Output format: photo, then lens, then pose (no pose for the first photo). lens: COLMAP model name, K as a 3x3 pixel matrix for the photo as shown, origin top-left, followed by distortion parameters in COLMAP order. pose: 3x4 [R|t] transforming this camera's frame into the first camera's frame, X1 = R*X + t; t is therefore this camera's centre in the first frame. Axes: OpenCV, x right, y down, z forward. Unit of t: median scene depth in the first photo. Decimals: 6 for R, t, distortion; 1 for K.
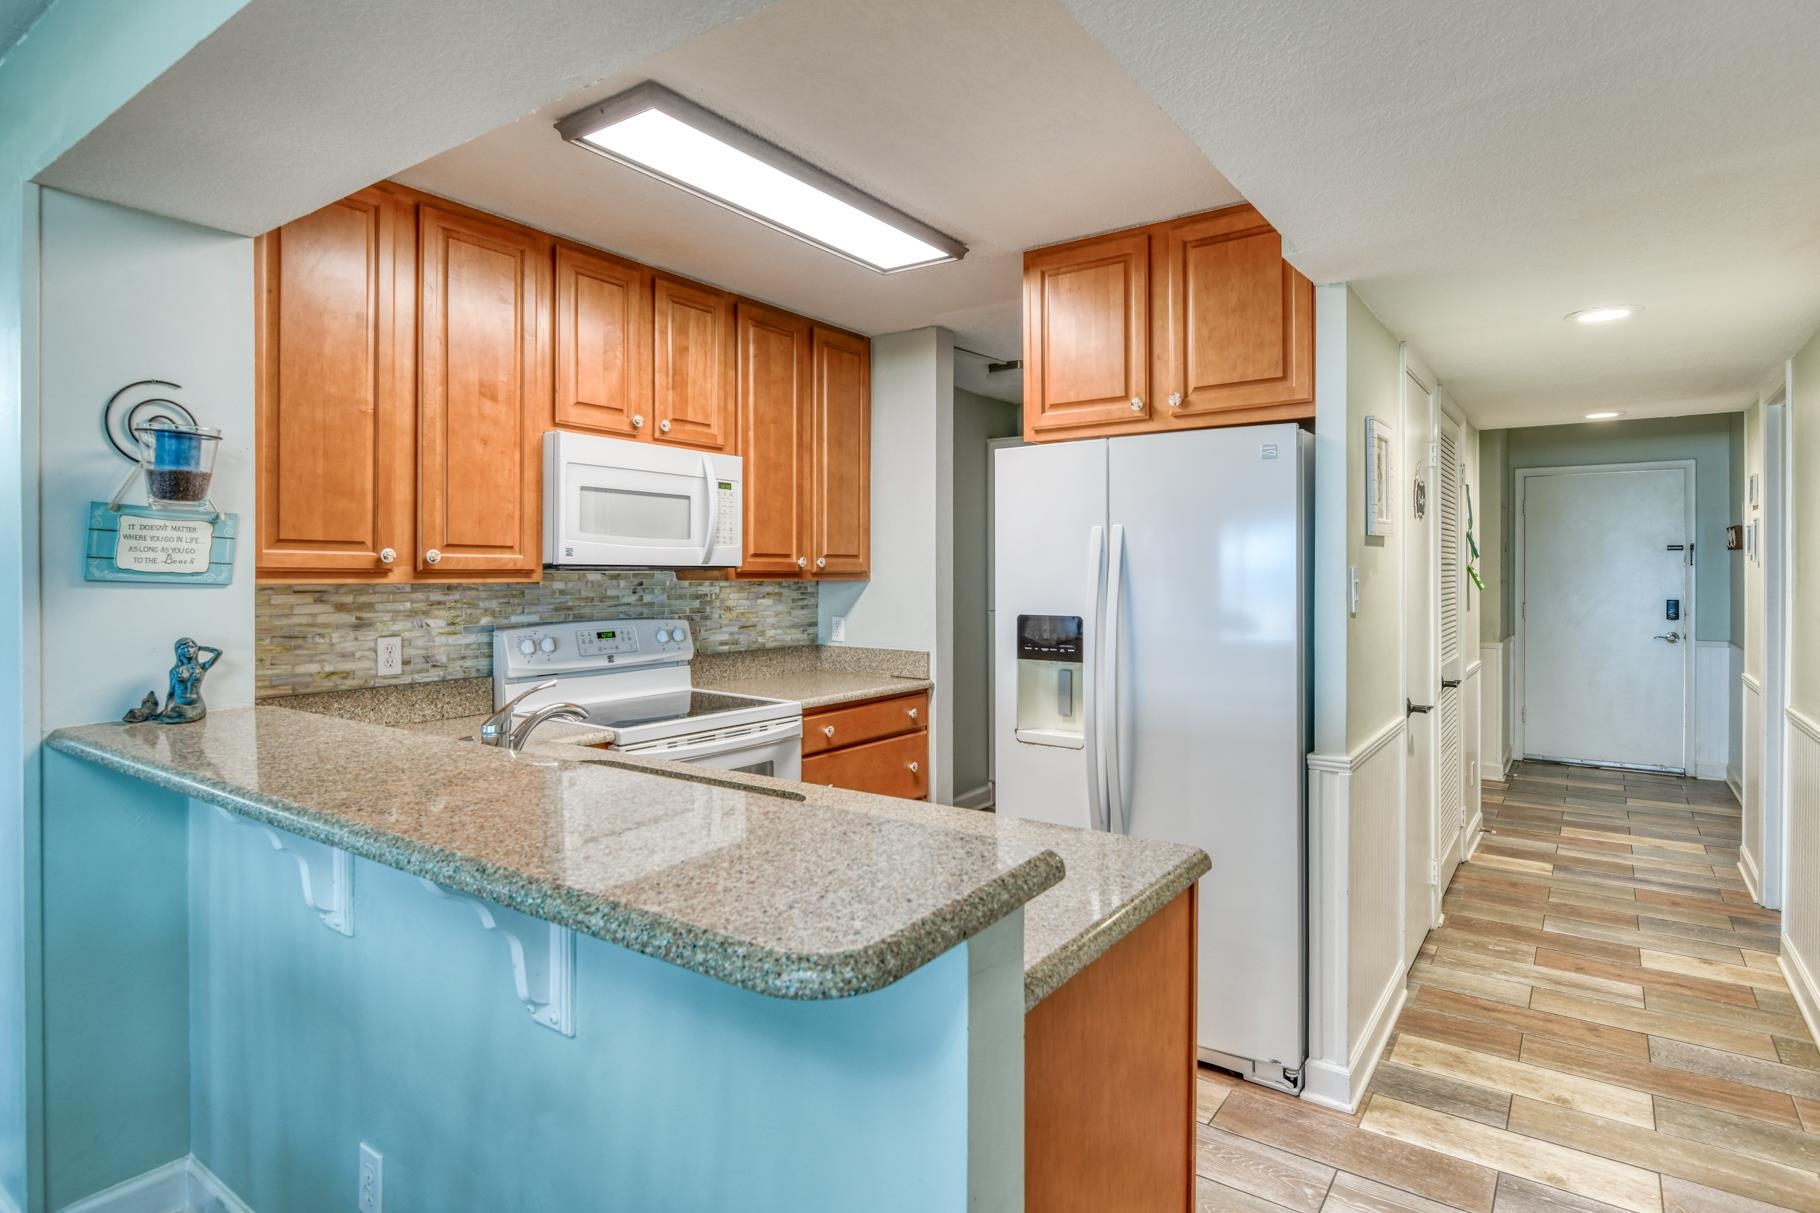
lens RADIAL K [[961.5, 0, 947.7], [0, 961.5, 559.4], [0, 0, 1]] dist [-0.018228, -0.001277]
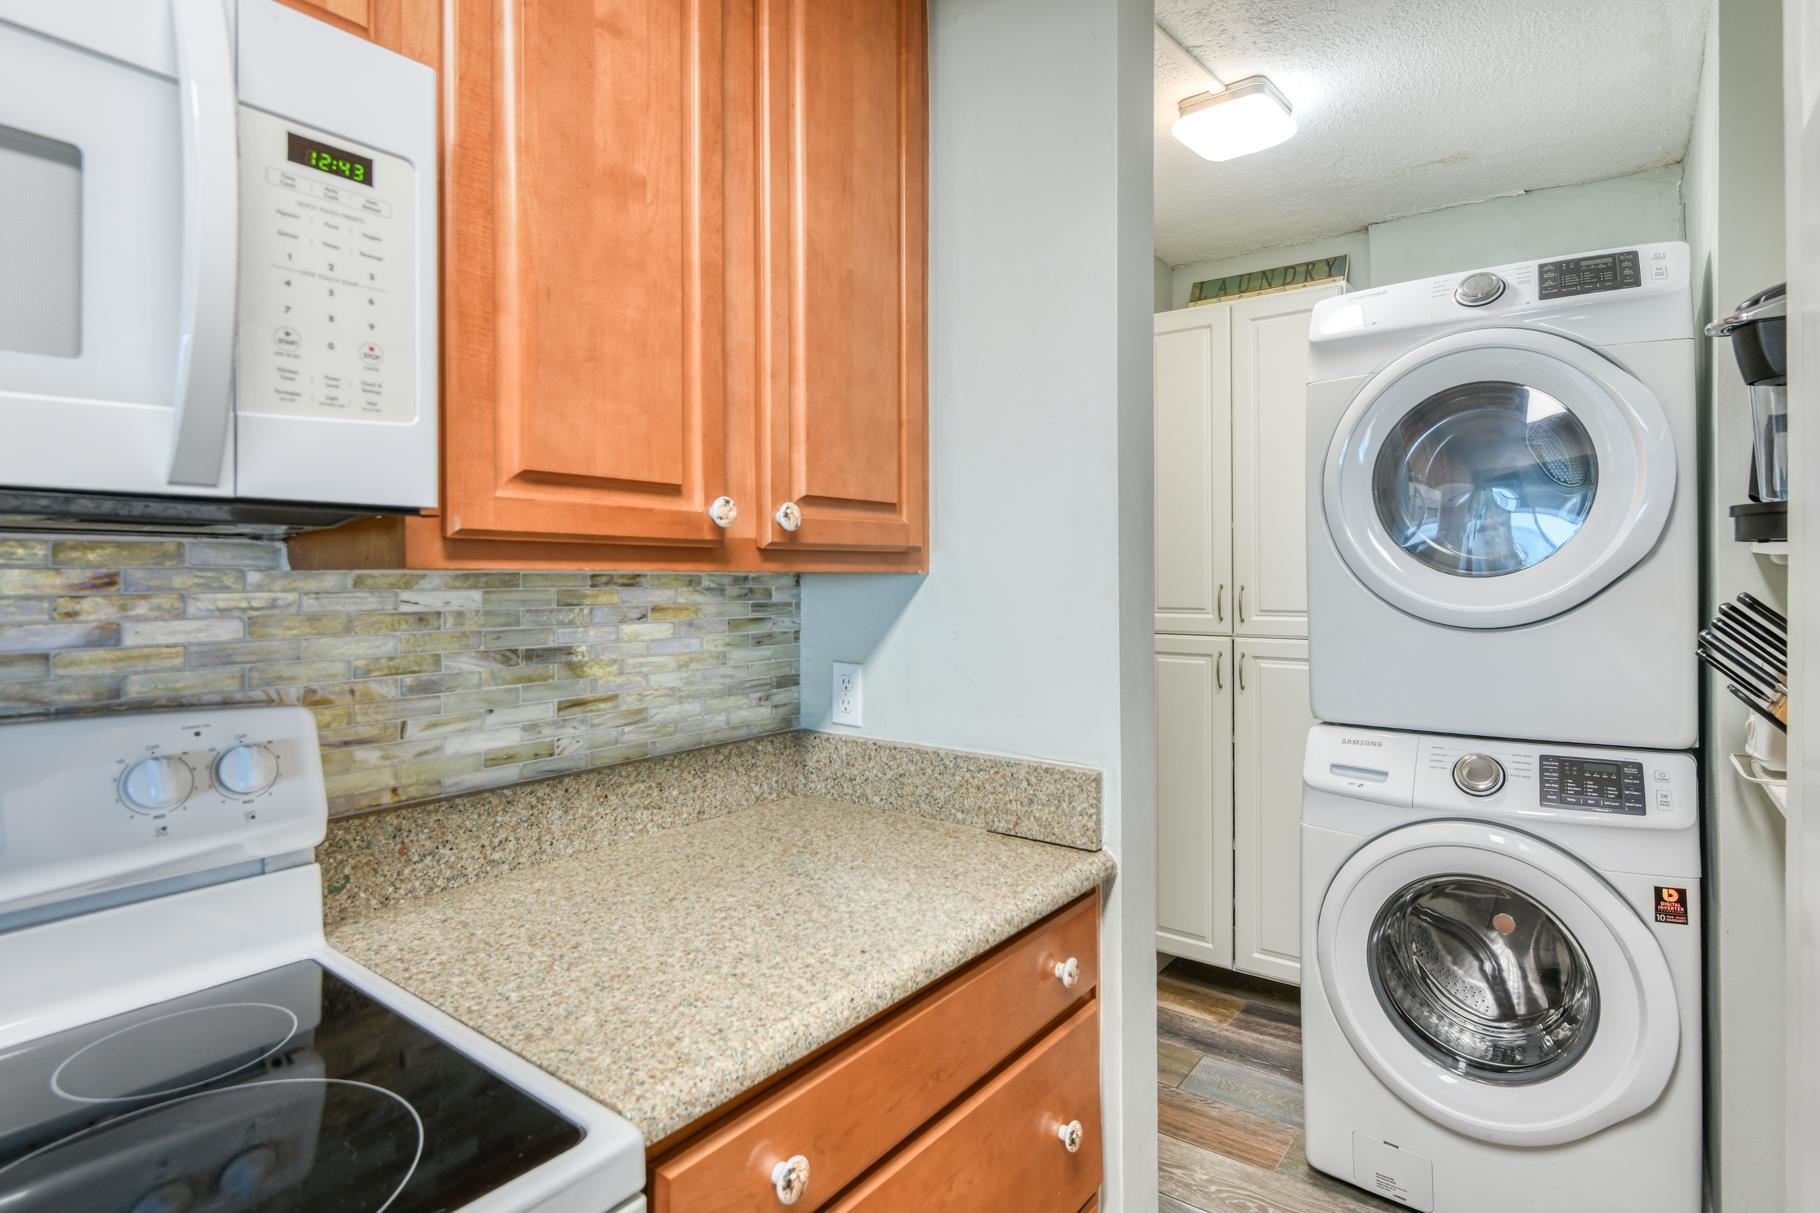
lens RADIAL K [[937.1, 0, 928.7], [0, 937.1, 576.8], [0, 0, 1]] dist [-0.002111, -0.000986]
pose [[0.998659, -0.004086, -0.051616, -0.078351], [0.004966, 0.999844, 0.016933, 0.022320], [0.051539, -0.017167, 0.998523, 0.801666]]
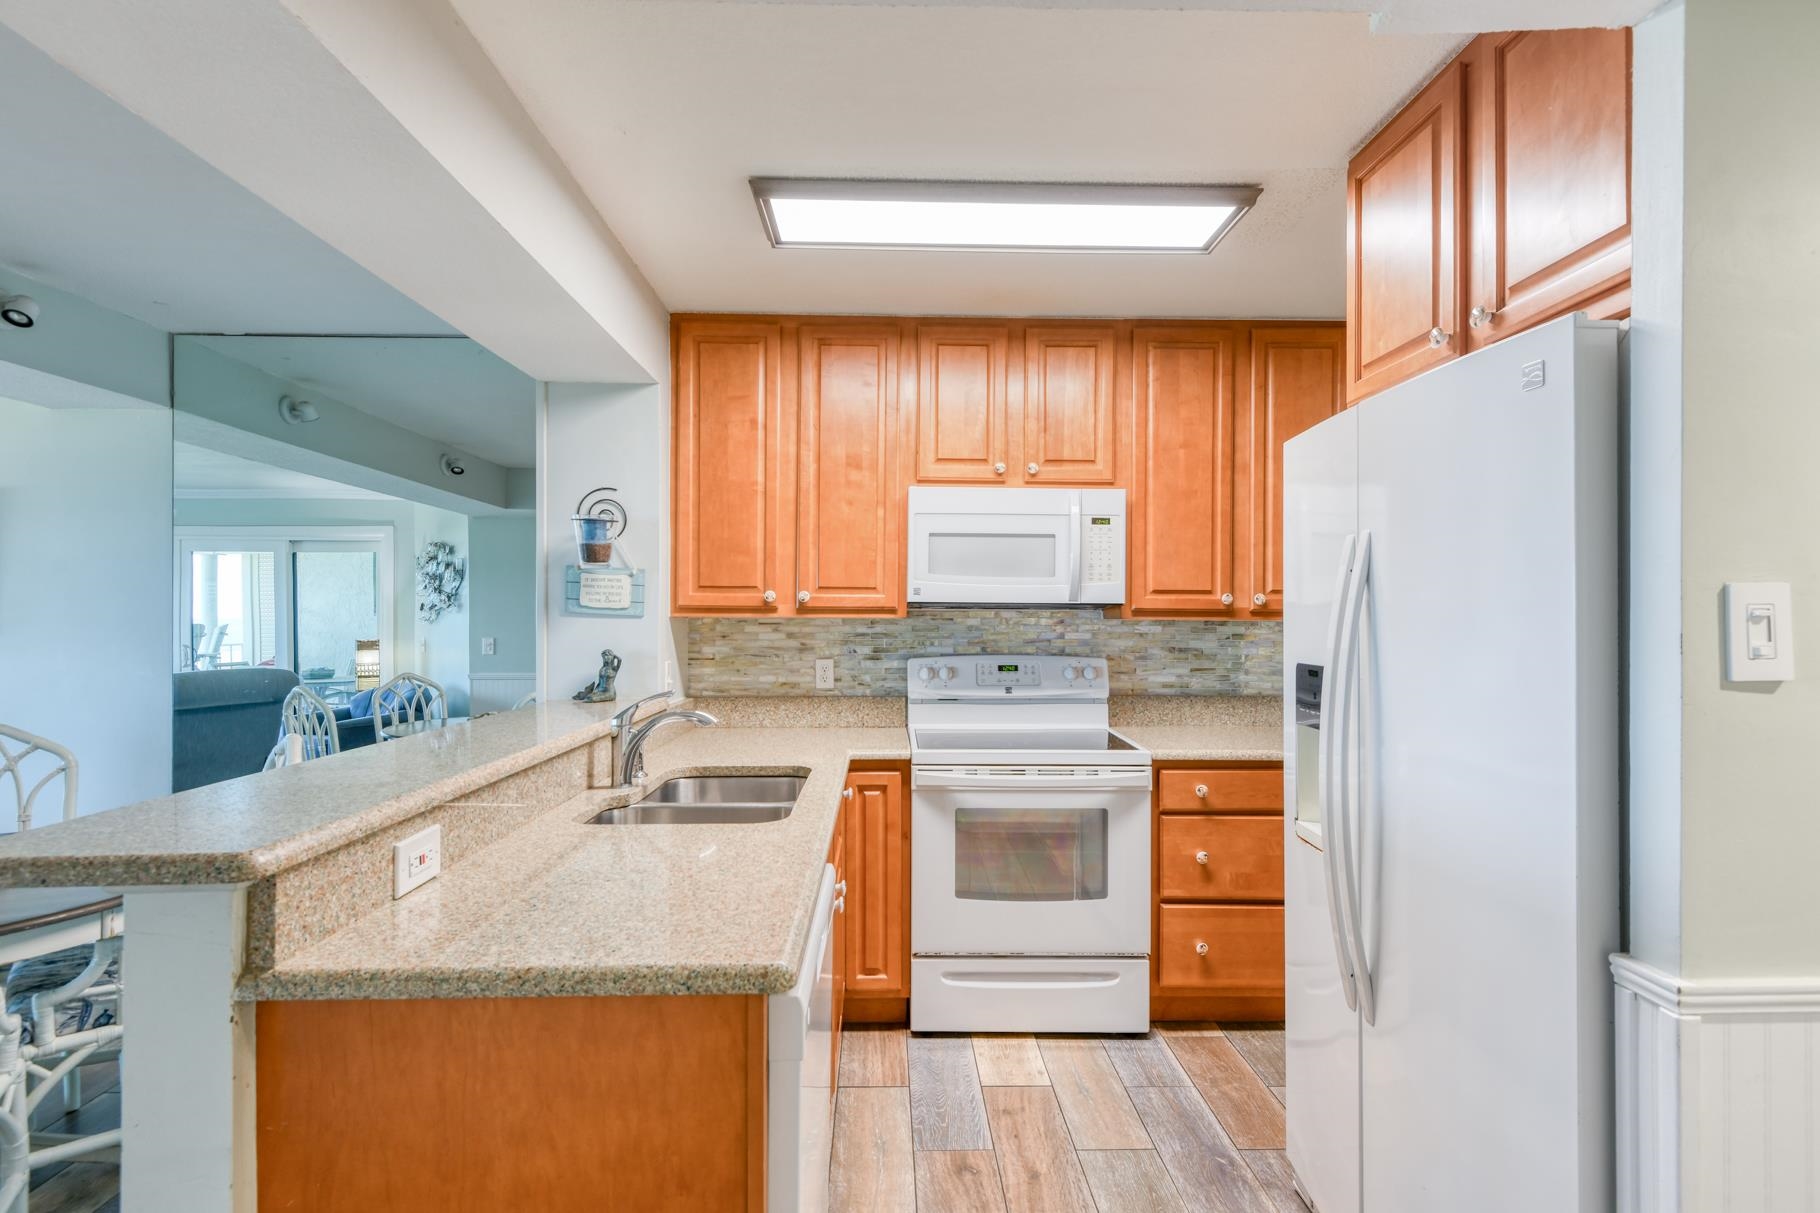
lens RADIAL K [[914.0, 0, 910.0], [0, 914.0, 606.5], [0, 0, 1]] dist [0.000429, -0.000343]
pose [[0.571933, -0.008992, -0.820251, 0.428806], [0.007808, 0.999954, -0.005518, 0.014091], [0.820263, -0.003248, 0.571977, 0.319871]]
